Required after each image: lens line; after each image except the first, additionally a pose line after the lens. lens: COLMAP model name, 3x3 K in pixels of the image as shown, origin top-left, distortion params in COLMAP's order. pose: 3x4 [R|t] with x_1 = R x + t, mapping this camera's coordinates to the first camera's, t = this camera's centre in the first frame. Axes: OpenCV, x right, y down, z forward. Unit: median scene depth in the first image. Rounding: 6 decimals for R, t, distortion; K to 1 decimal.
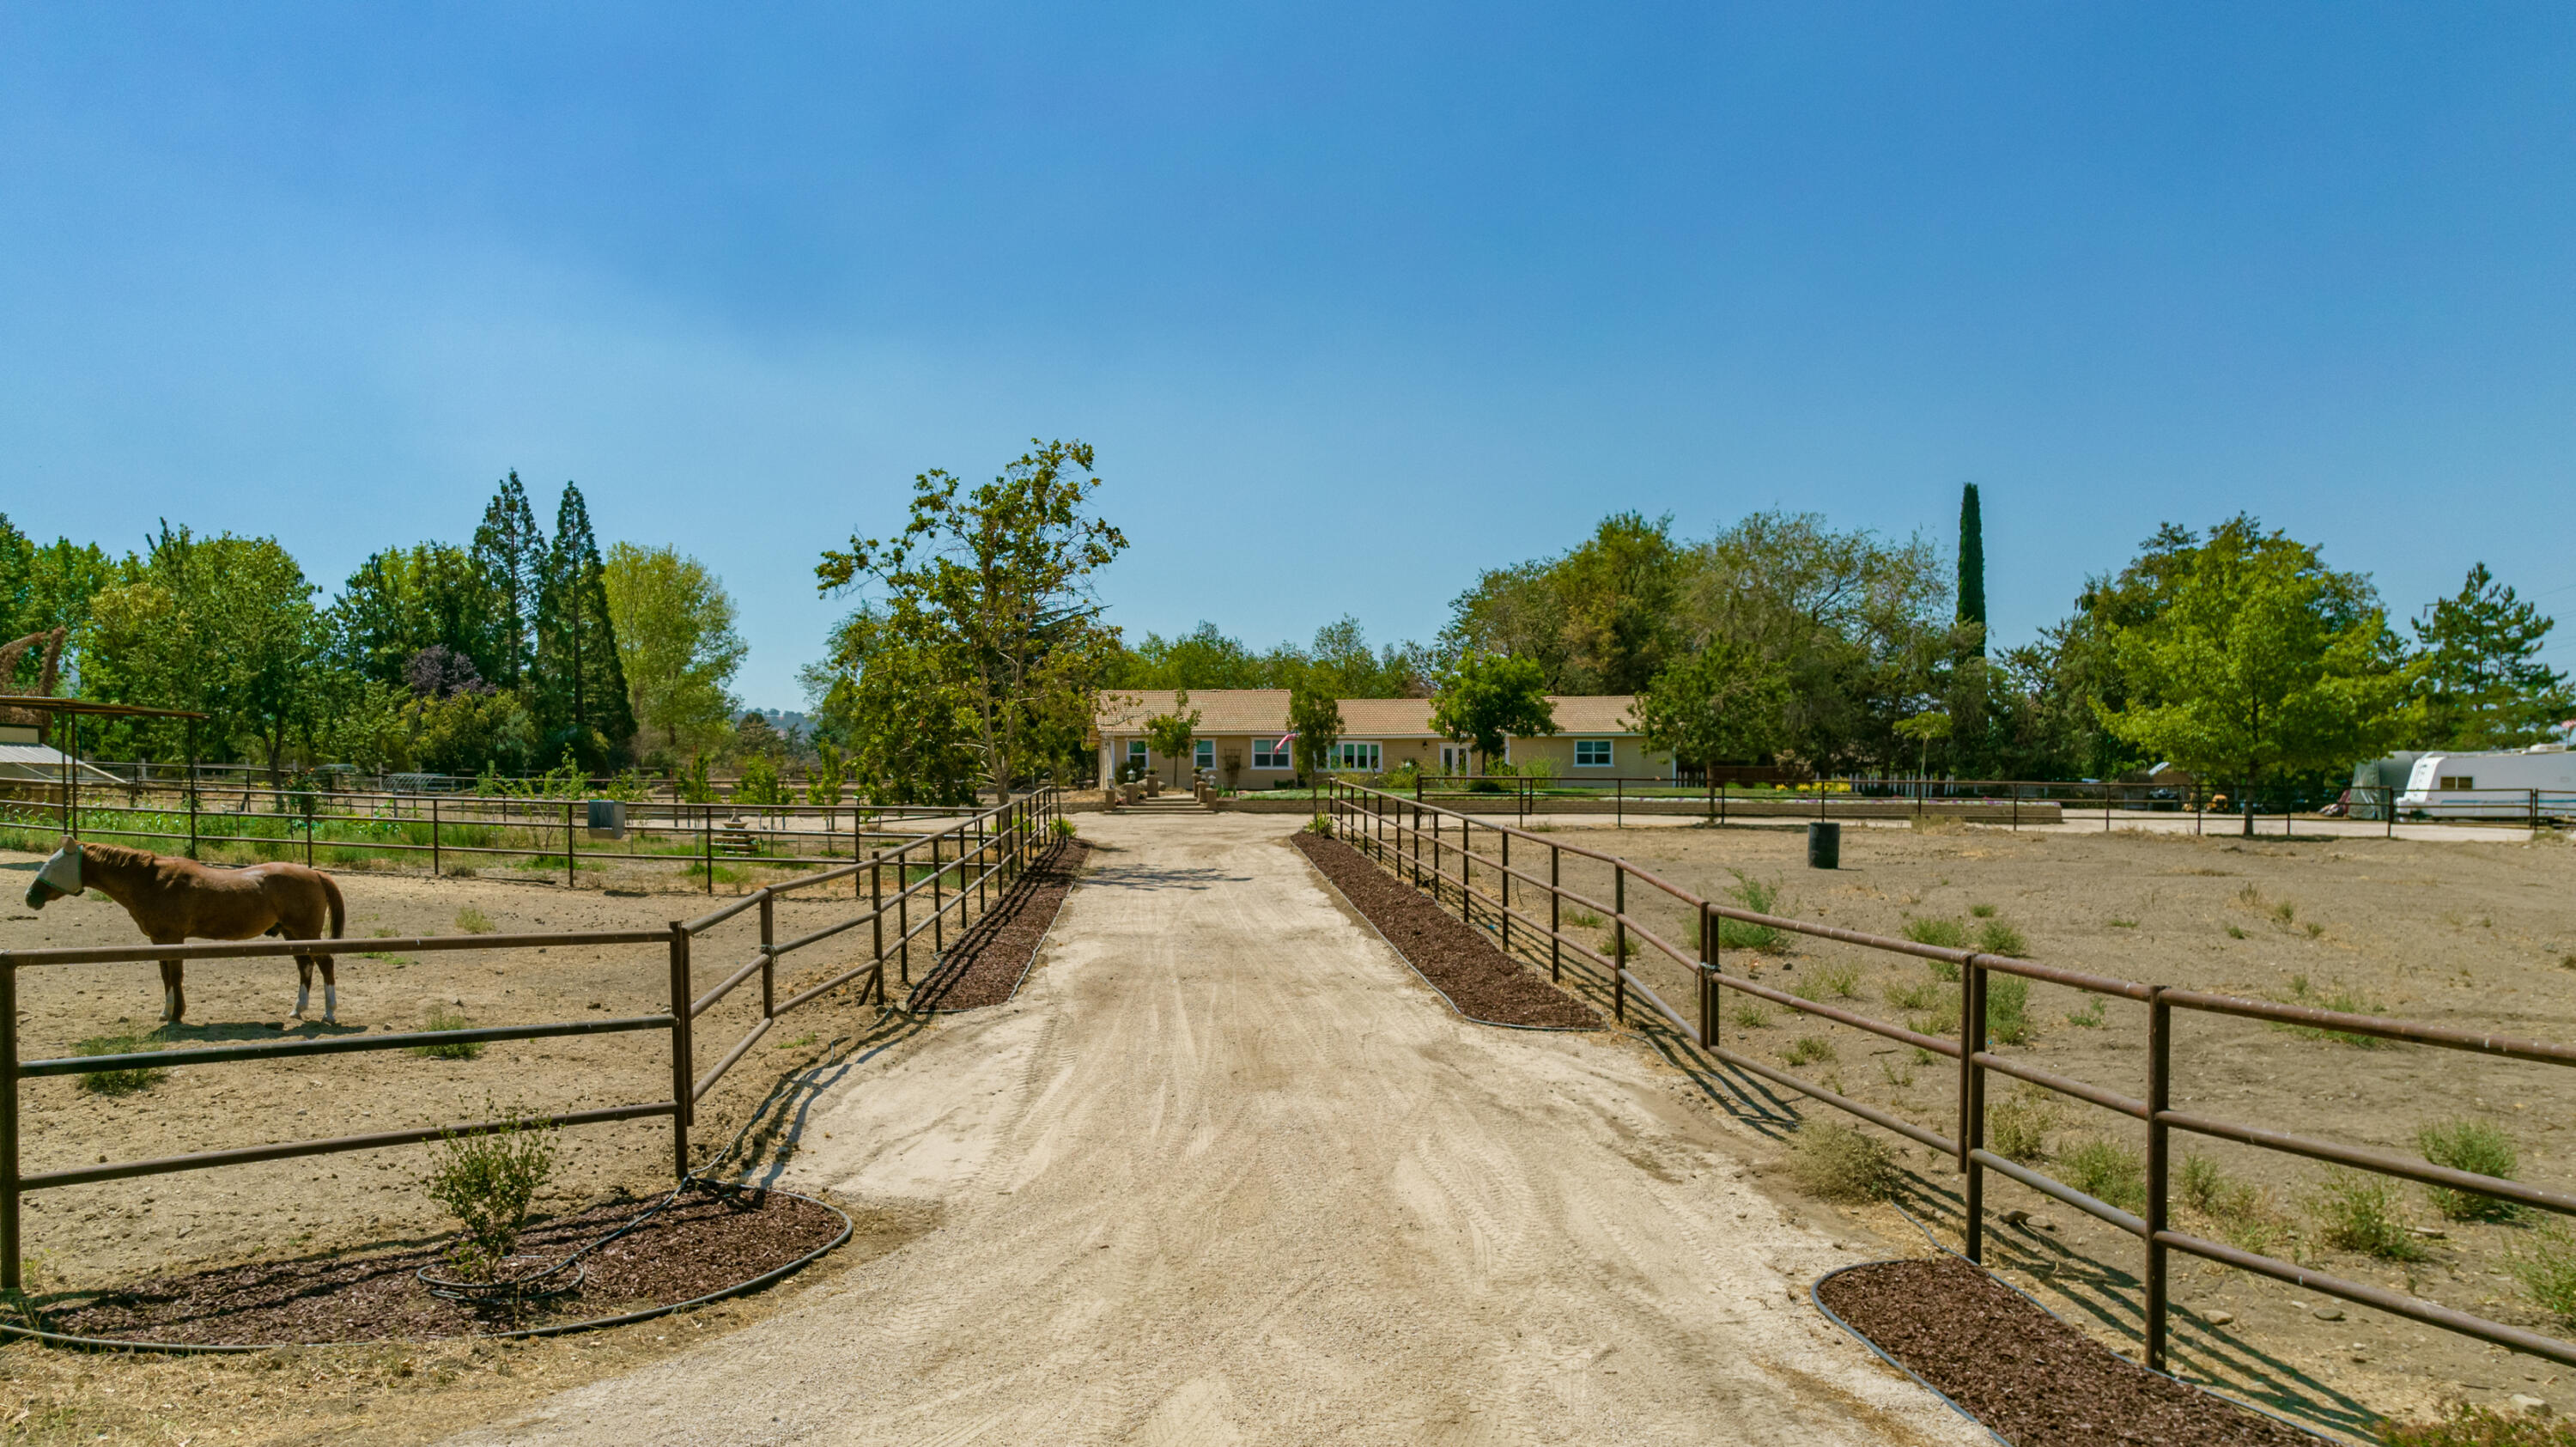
lens RADIAL K [[1789.7, 0, 971.3], [0, 1789.7, 847.8], [0, 0, 1]] dist [0.000971, 0.003005]
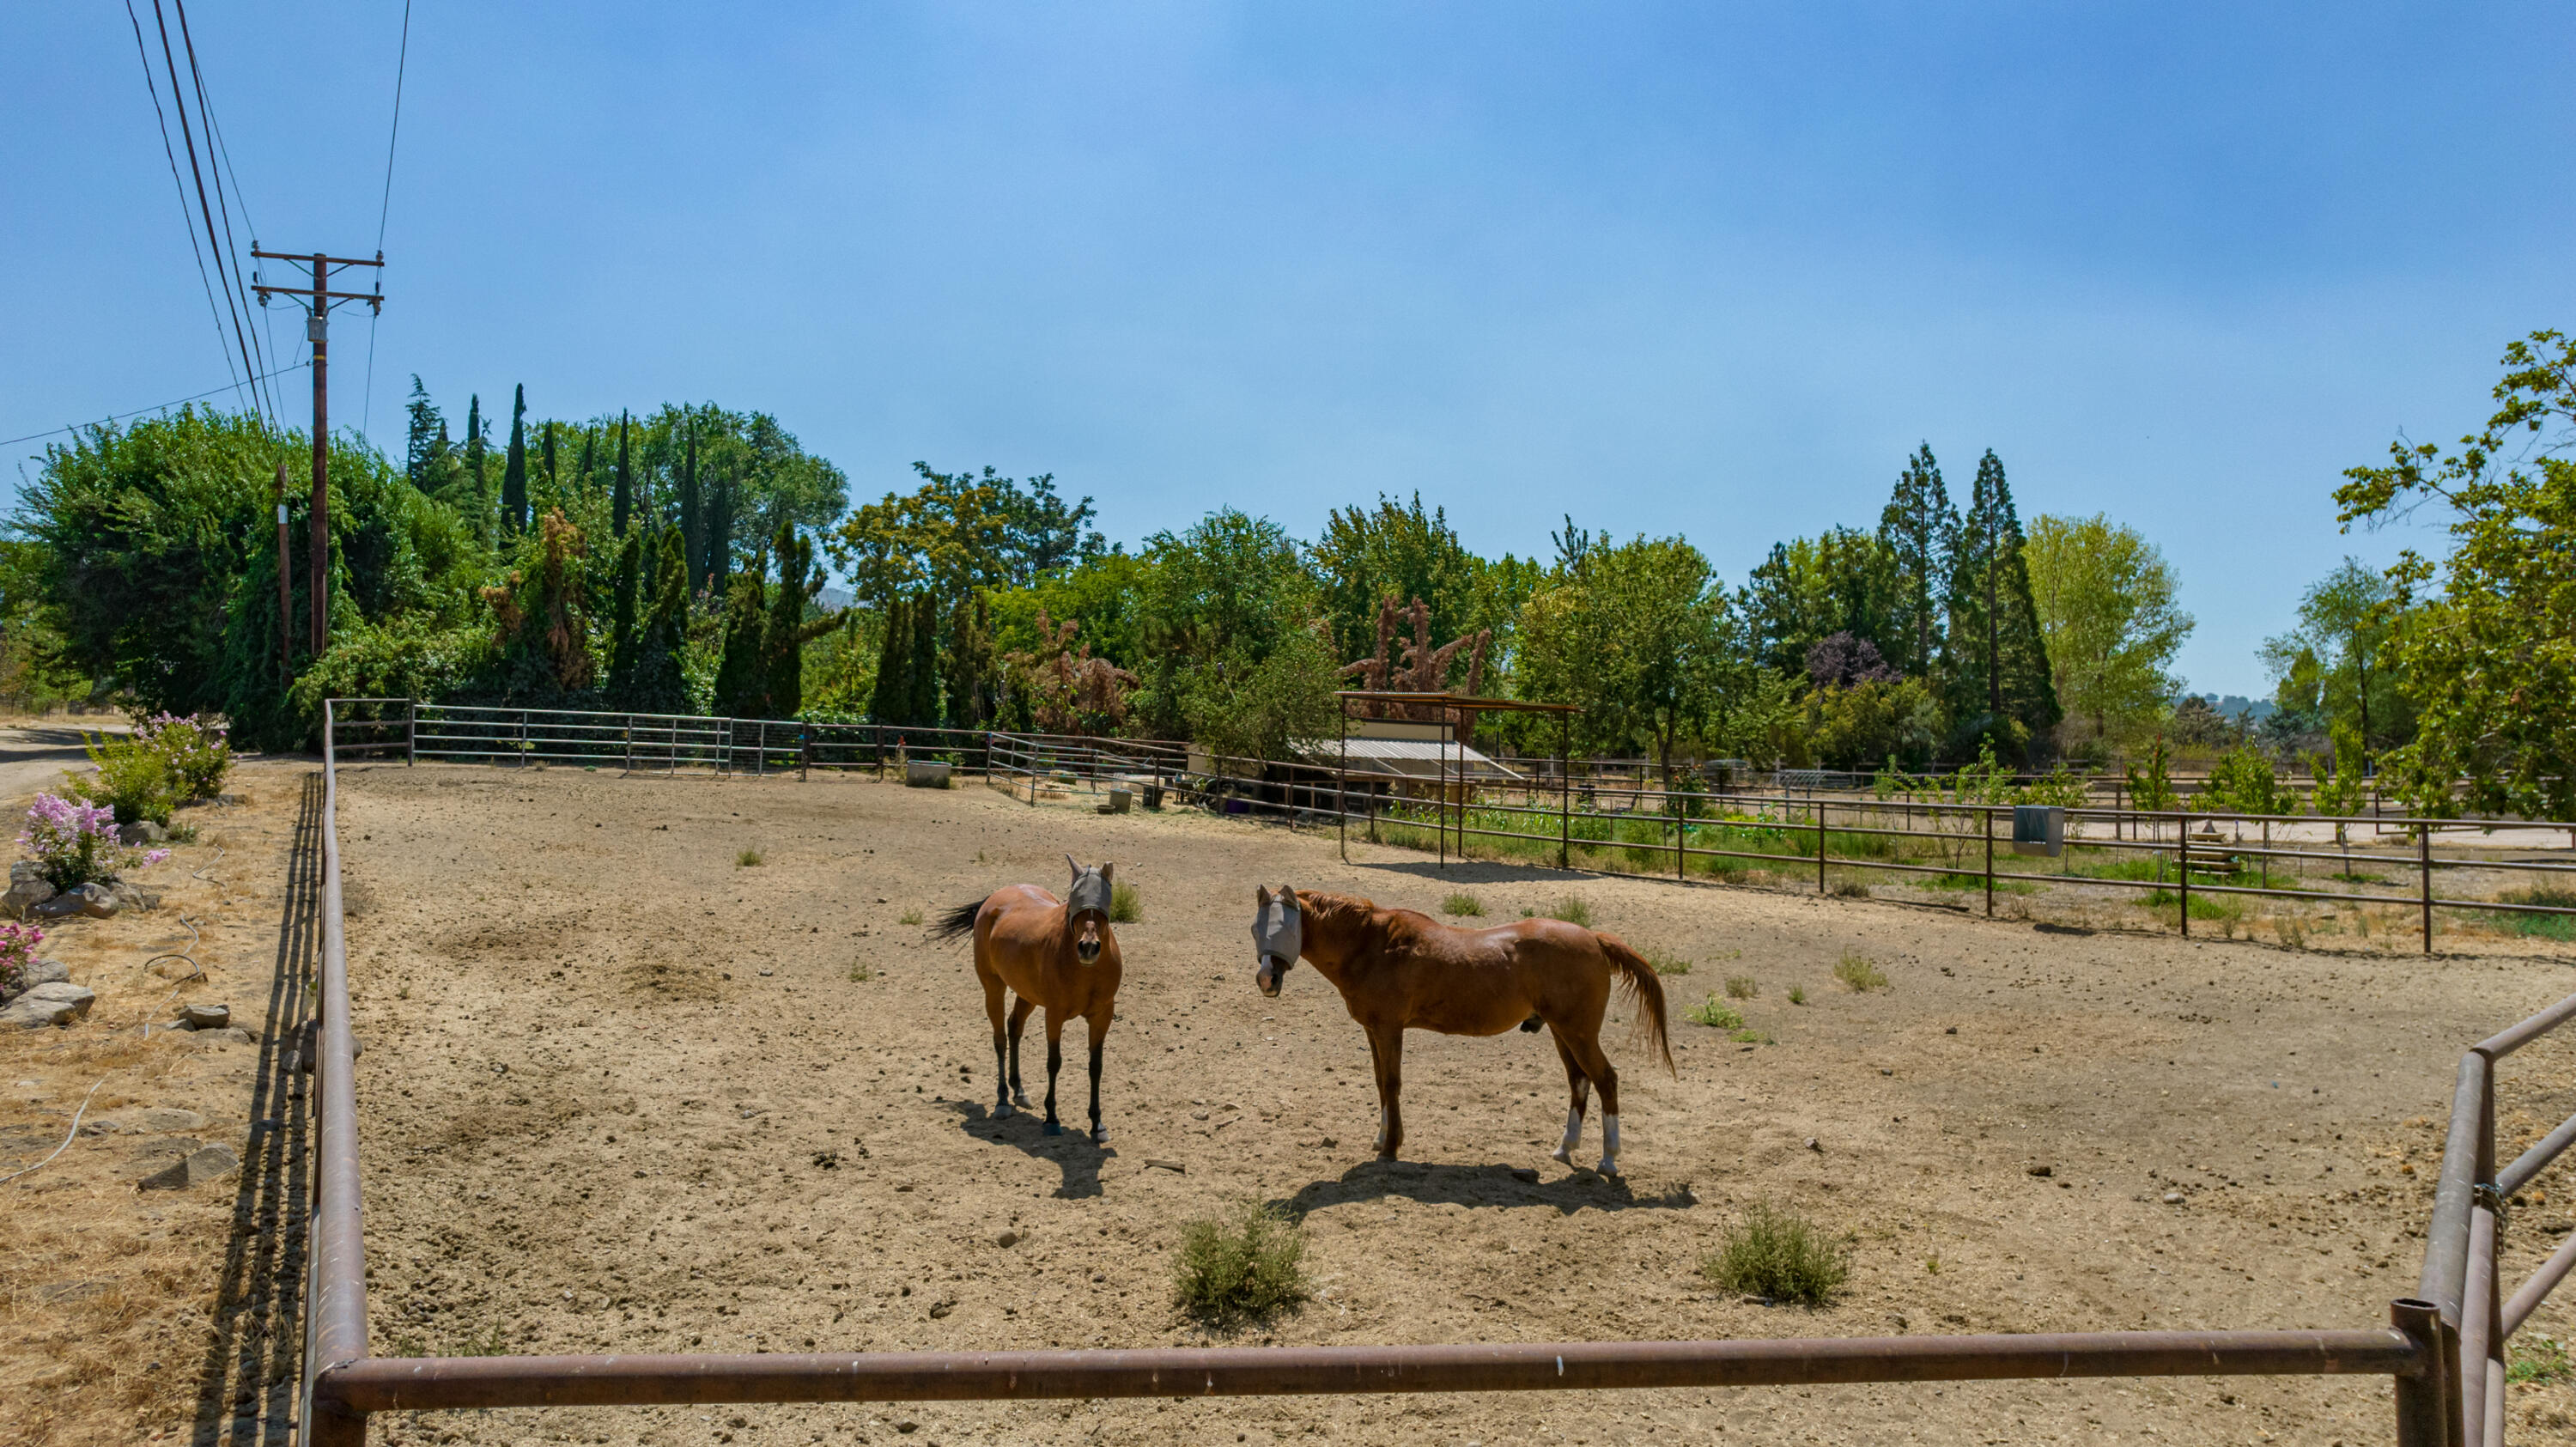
lens RADIAL K [[1837.4, 0, 1291.0], [0, 1837.4, 831.4], [0, 0, 1]] dist [-0.046715, 0.042750]
pose [[0.835471, 0.014267, -0.549350, -0.030949], [-0.017632, 0.999844, -0.000849, -0.007082], [0.549252, 0.010395, 0.835592, 0.125971]]
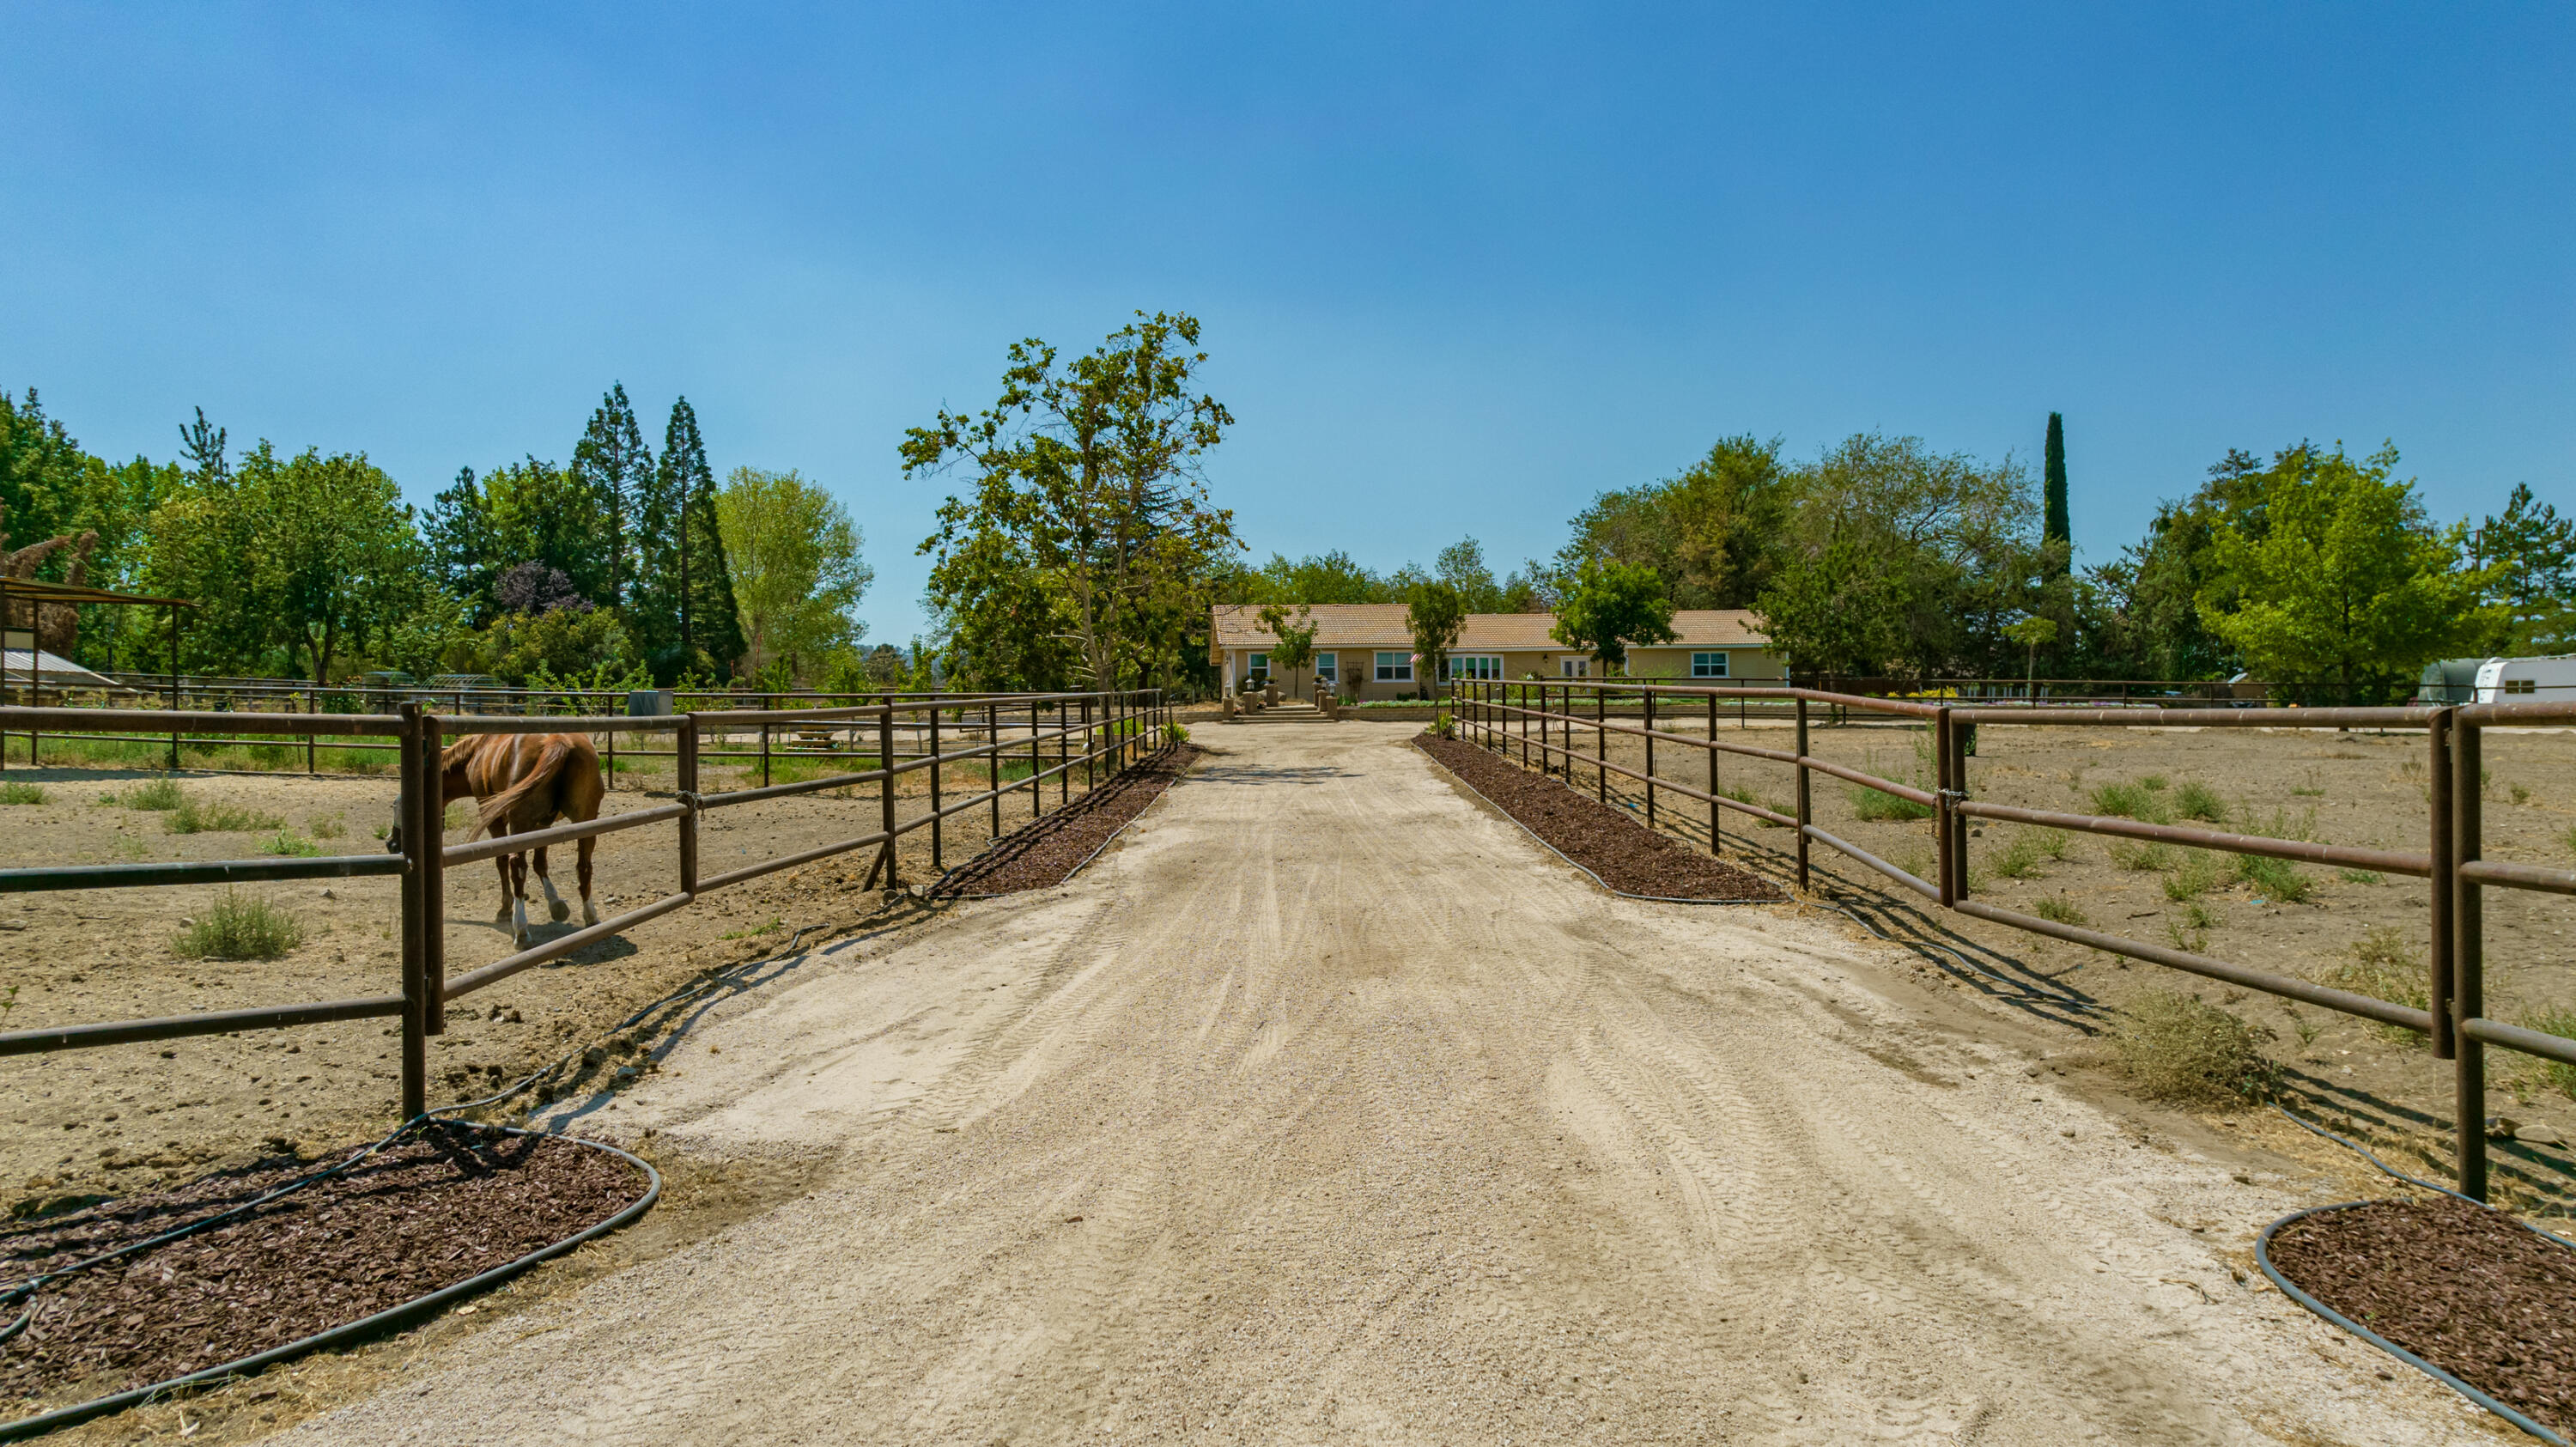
lens RADIAL K [[1765.2, 0, 1320.9], [0, 1765.2, 738.3], [0, 0, 1]] dist [-0.006971, 0.030966]
pose [[0.992418, -0.001548, 0.122899, 0.014239], [0.004212, 0.999762, -0.021418, 0.013202], [-0.122836, 0.021773, 0.992188, 0.069952]]
